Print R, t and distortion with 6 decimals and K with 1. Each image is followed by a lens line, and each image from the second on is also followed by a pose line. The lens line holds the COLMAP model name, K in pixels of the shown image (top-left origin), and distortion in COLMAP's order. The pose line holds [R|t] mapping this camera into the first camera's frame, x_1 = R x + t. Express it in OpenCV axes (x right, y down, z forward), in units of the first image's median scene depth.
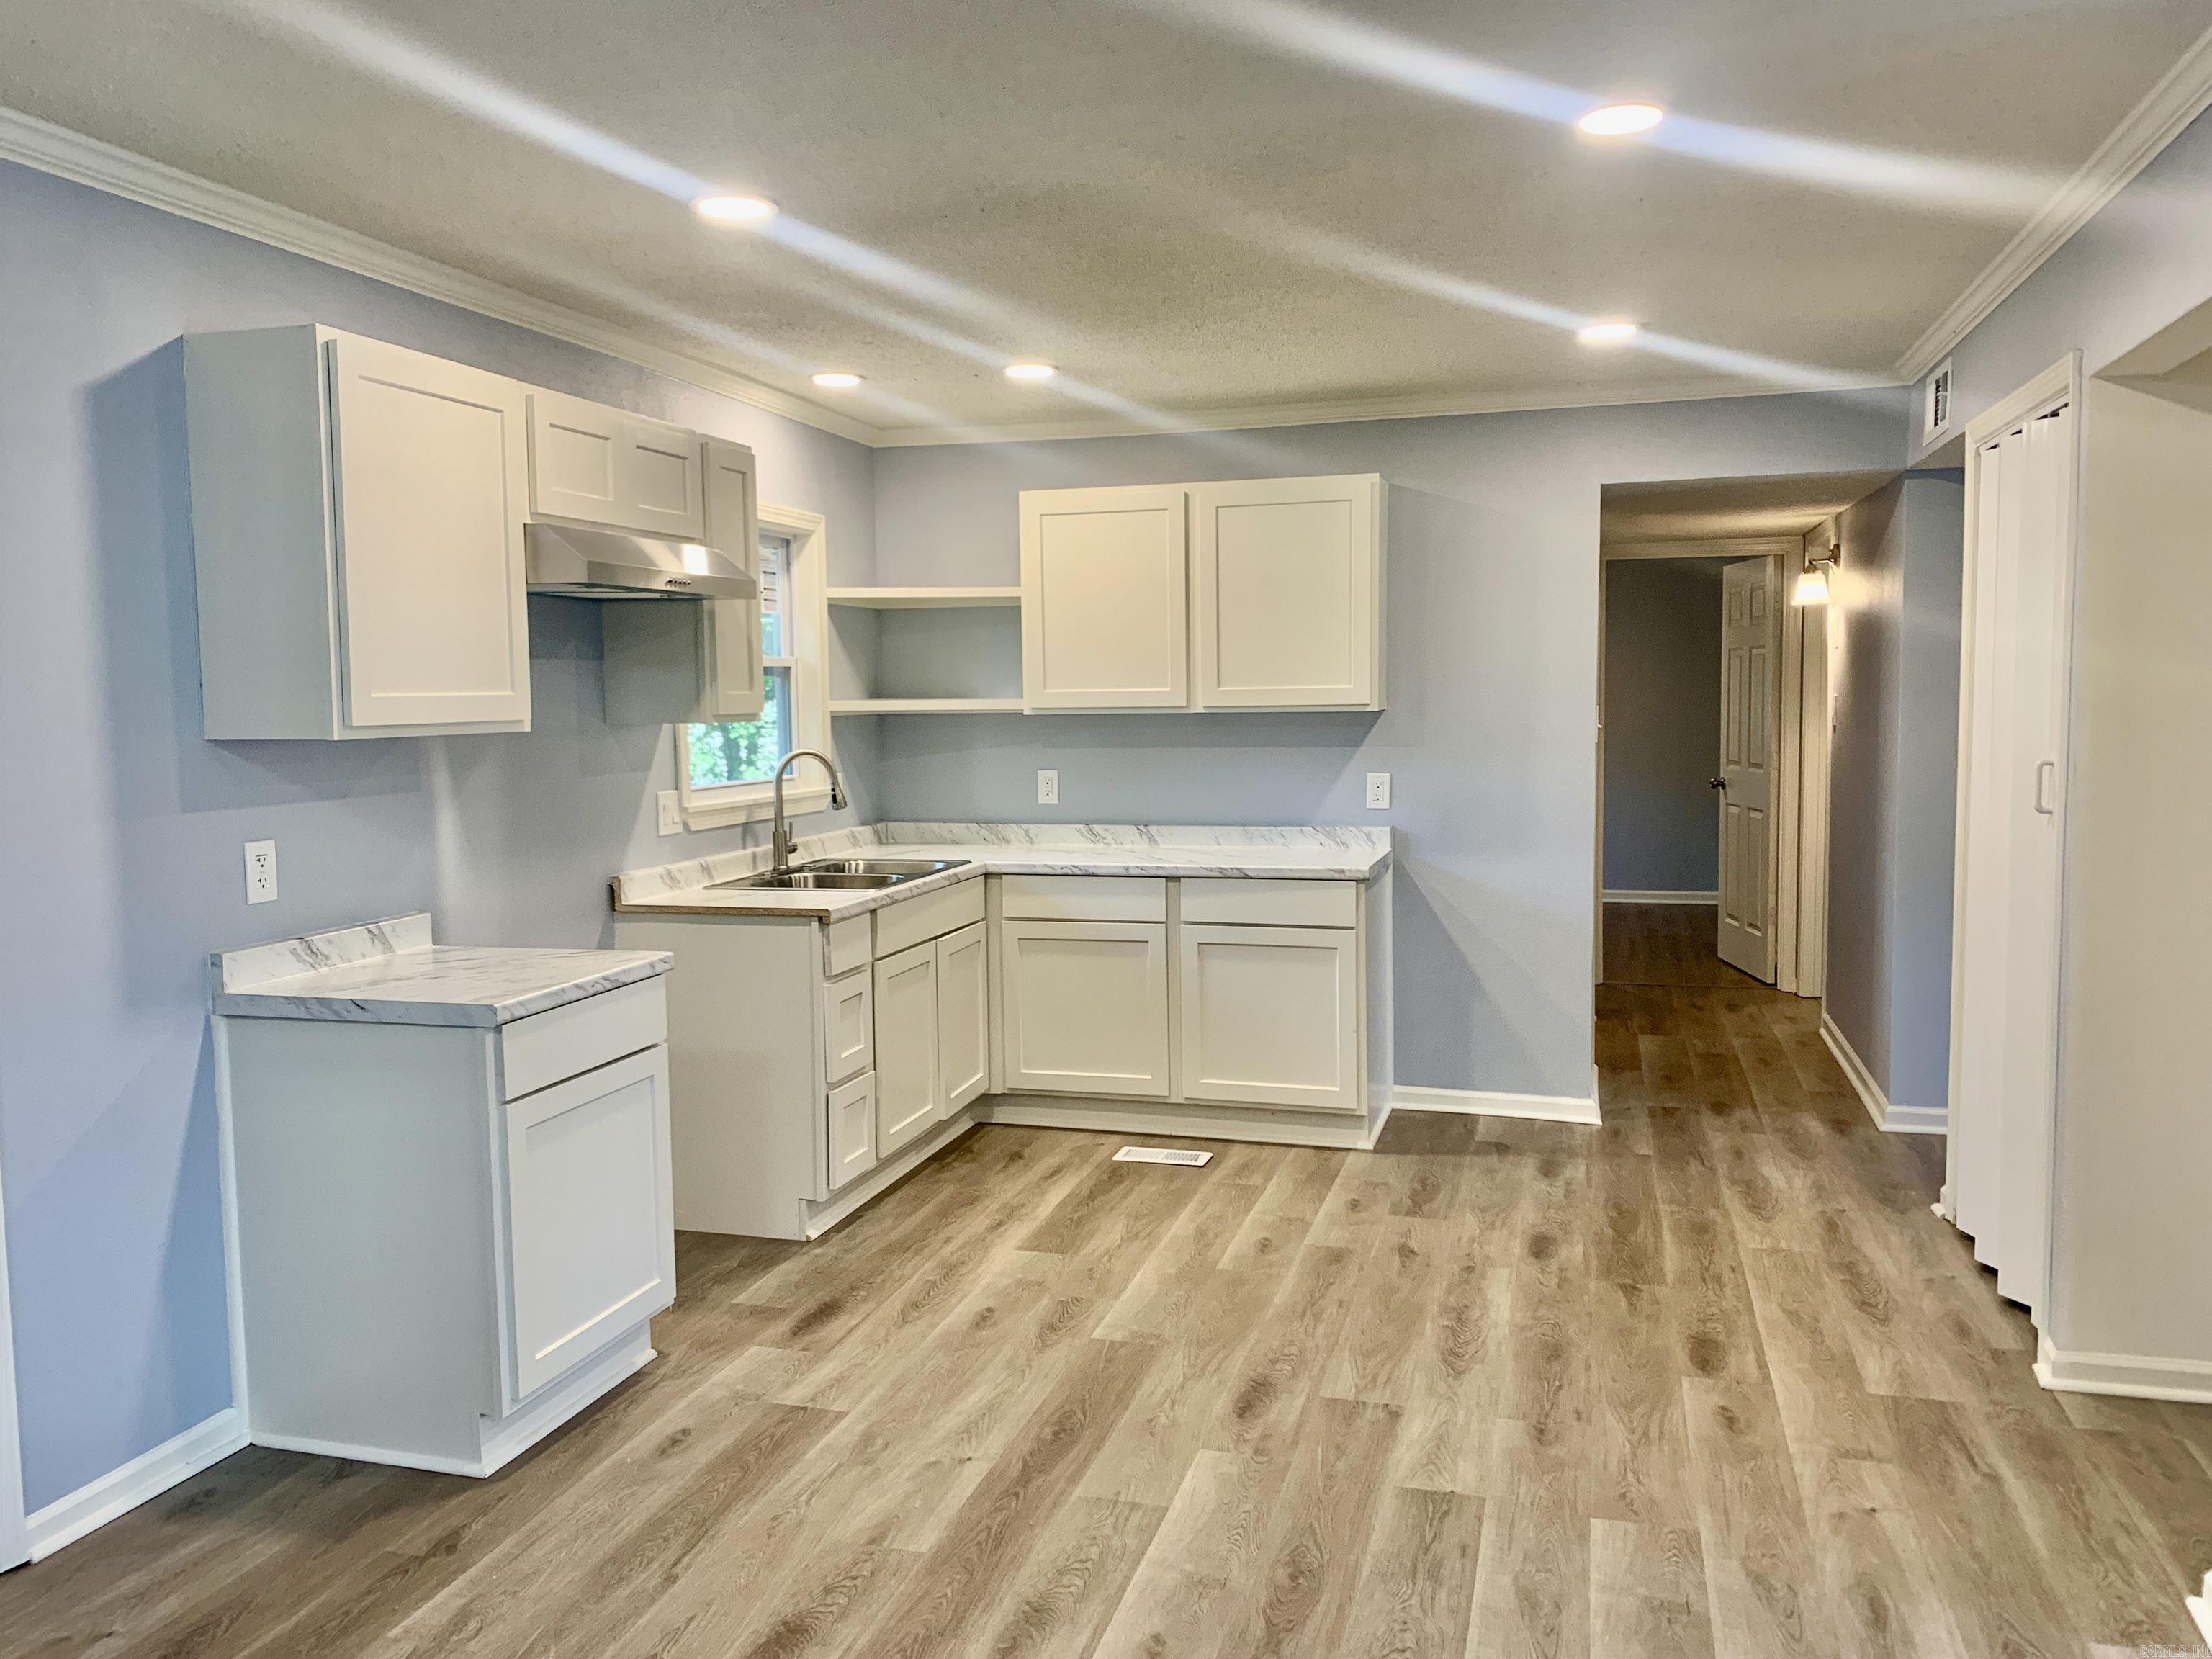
lens RADIAL K [[1703.8, 0, 1090.7], [0, 1703.8, 762.9], [0, 0, 1]] dist [0.036542, -0.059100]
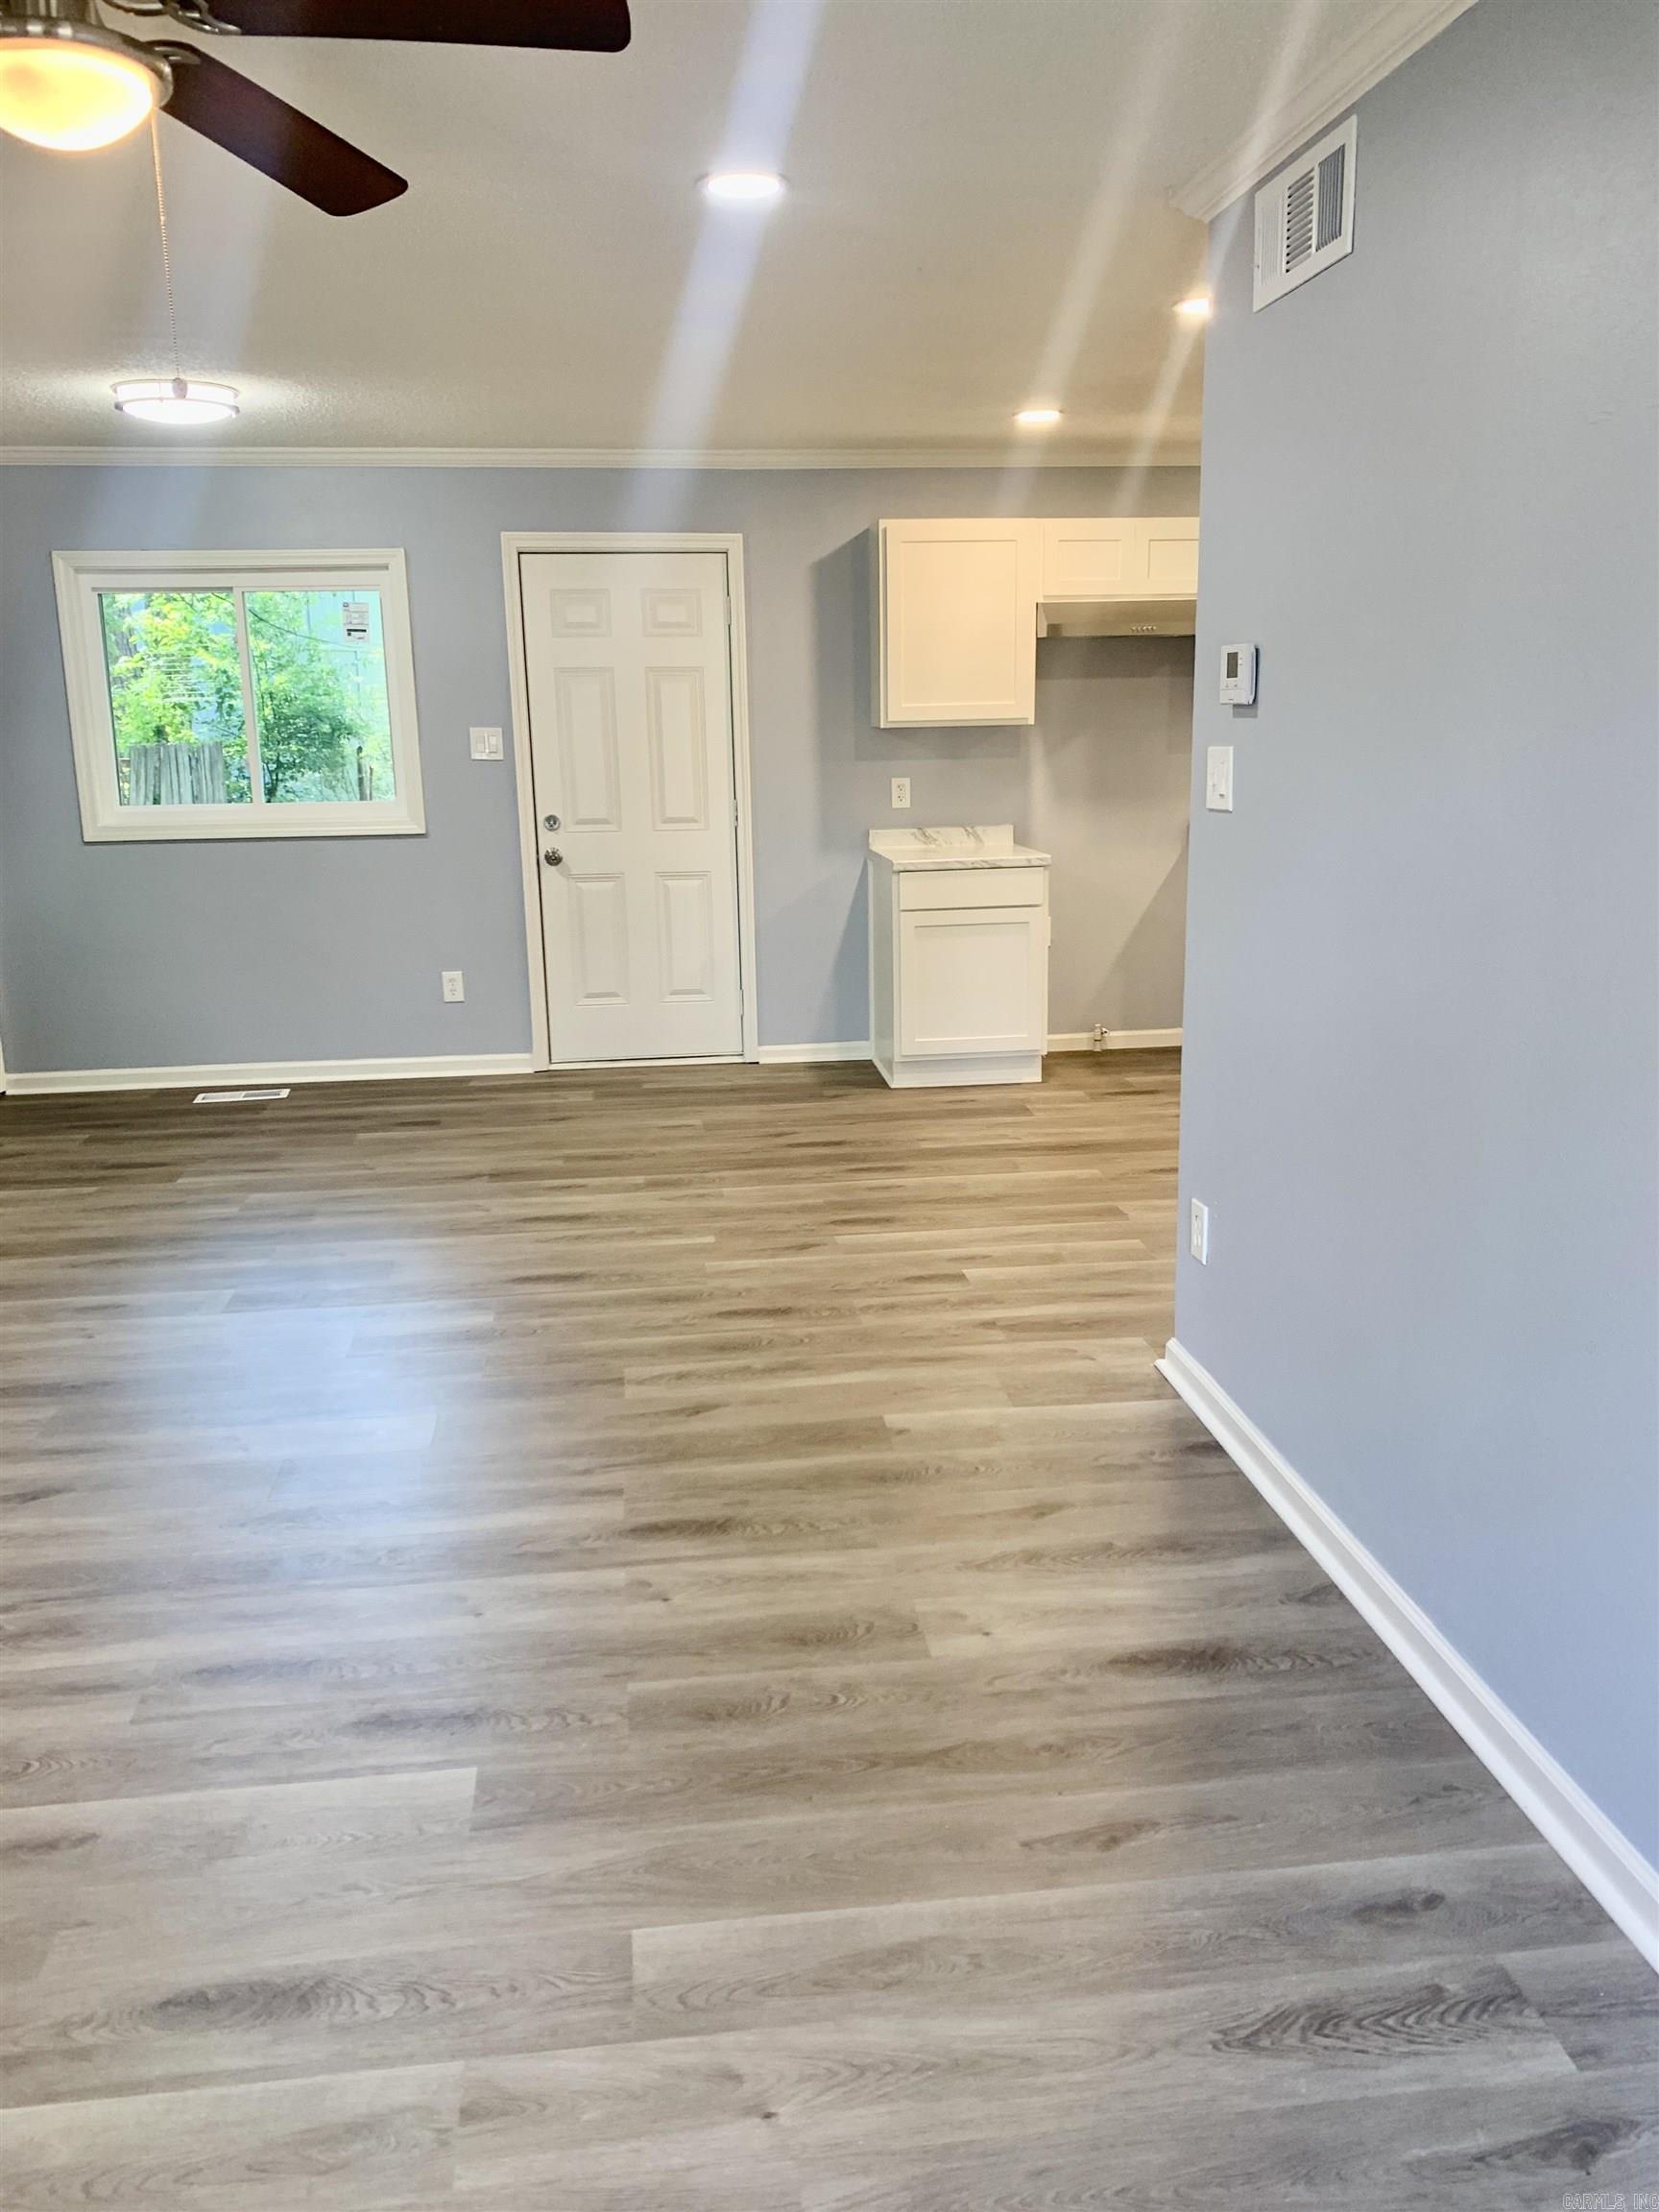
lens RADIAL K [[1663.3, 0, 829.5], [0, 1663.3, 1106.0], [0, 0, 1]] dist [0.010124, -0.008641]
pose [[0.402330, 0.223106, -0.887893, 1.052629], [-0.030703, 0.972593, 0.230477, -0.021680], [0.914980, -0.065467, 0.398154, 0.085237]]
